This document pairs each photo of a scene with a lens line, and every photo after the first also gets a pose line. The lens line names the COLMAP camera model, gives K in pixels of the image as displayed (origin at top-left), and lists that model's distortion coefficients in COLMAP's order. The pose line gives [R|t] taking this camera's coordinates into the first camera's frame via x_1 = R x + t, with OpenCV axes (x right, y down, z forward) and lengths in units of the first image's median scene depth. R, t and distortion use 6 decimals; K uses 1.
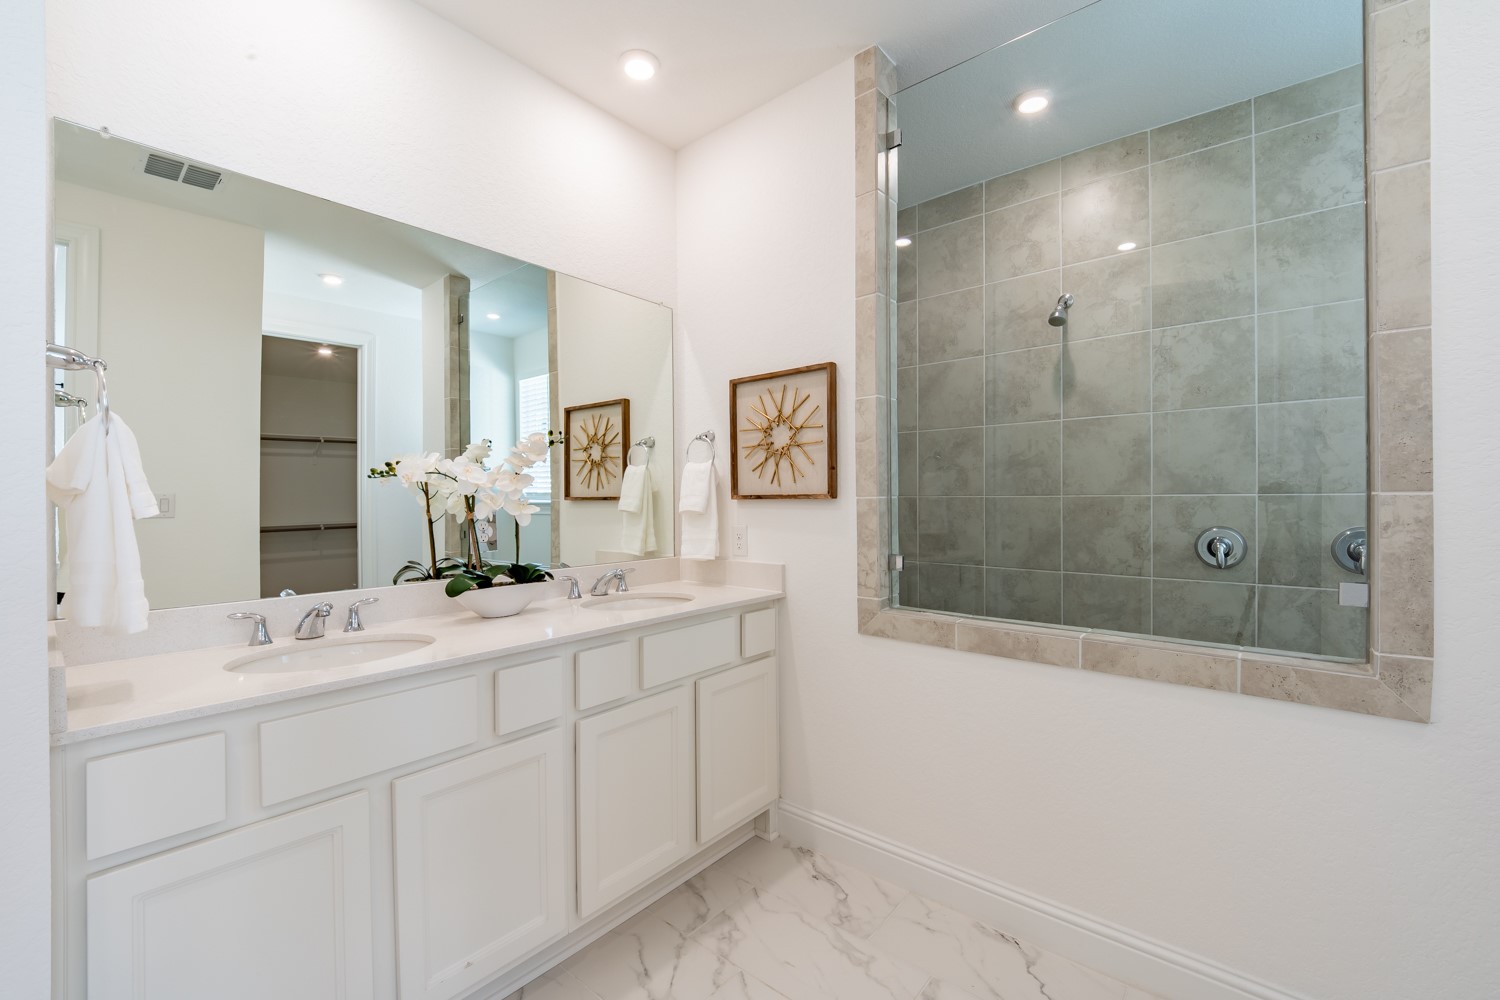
lens RADIAL K [[614.6, 0, 753.6], [0, 614.6, 498.9], [0, 0, 1]] dist [-0.019845, 0.000481]
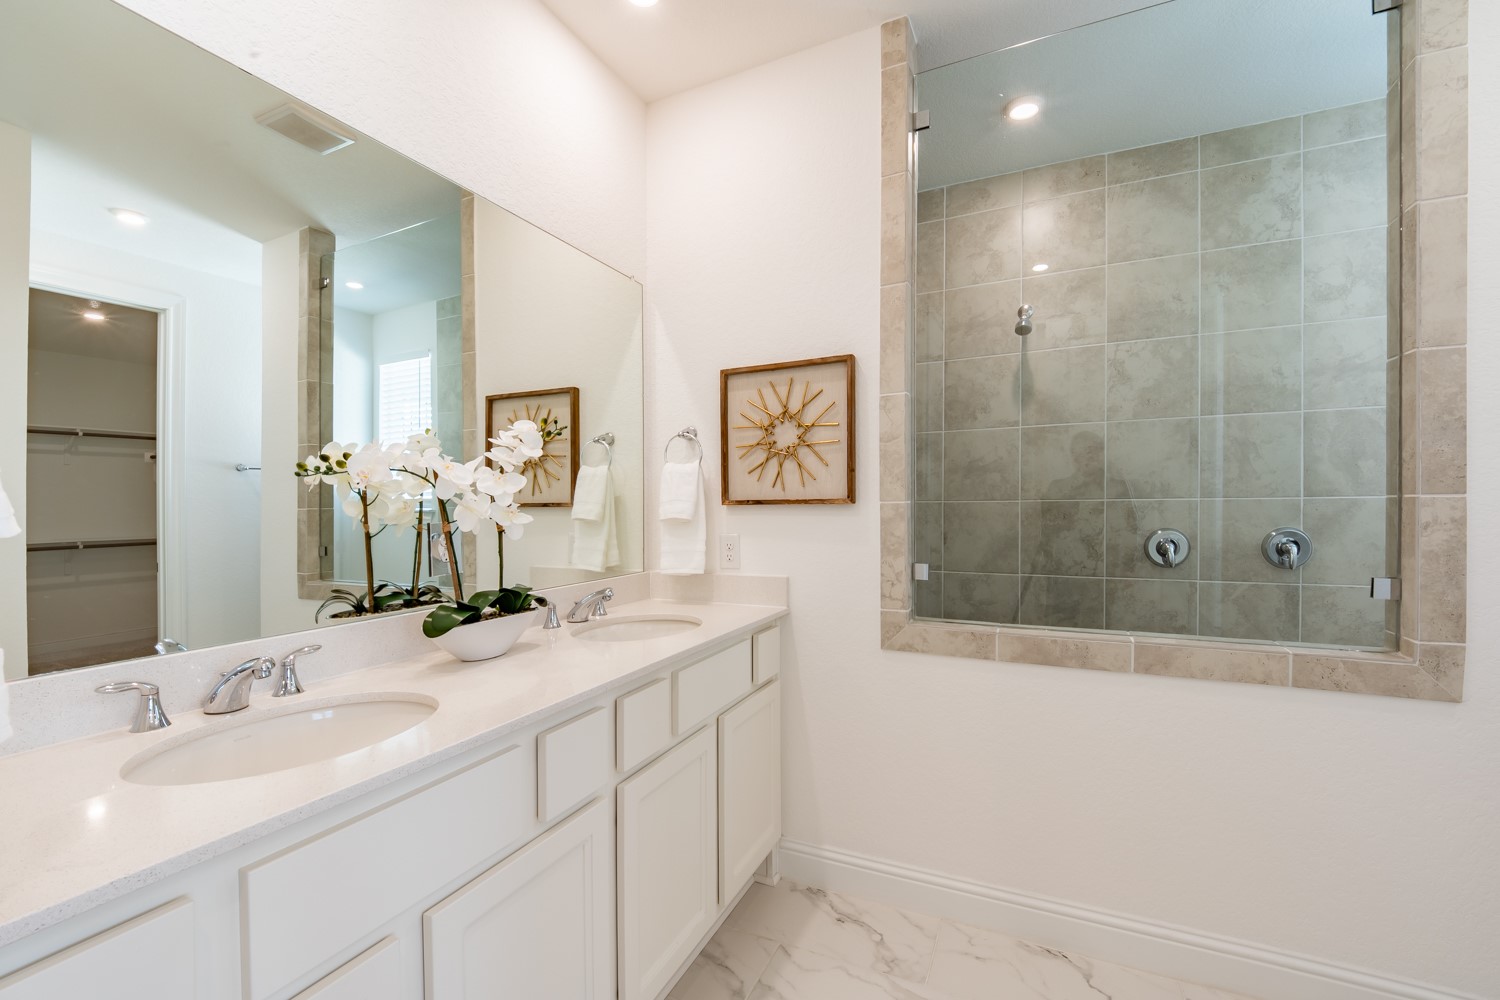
lens RADIAL K [[614.6, 0, 747.8], [0, 614.6, 506.2], [0, 0, 1]] dist [-0.019845, 0.000481]
pose [[0.967592, -0.004260, 0.252484, -0.257049], [0.004406, 0.999990, -0.000012, 0.002741], [-0.252481, 0.001124, 0.967601, 0.155008]]
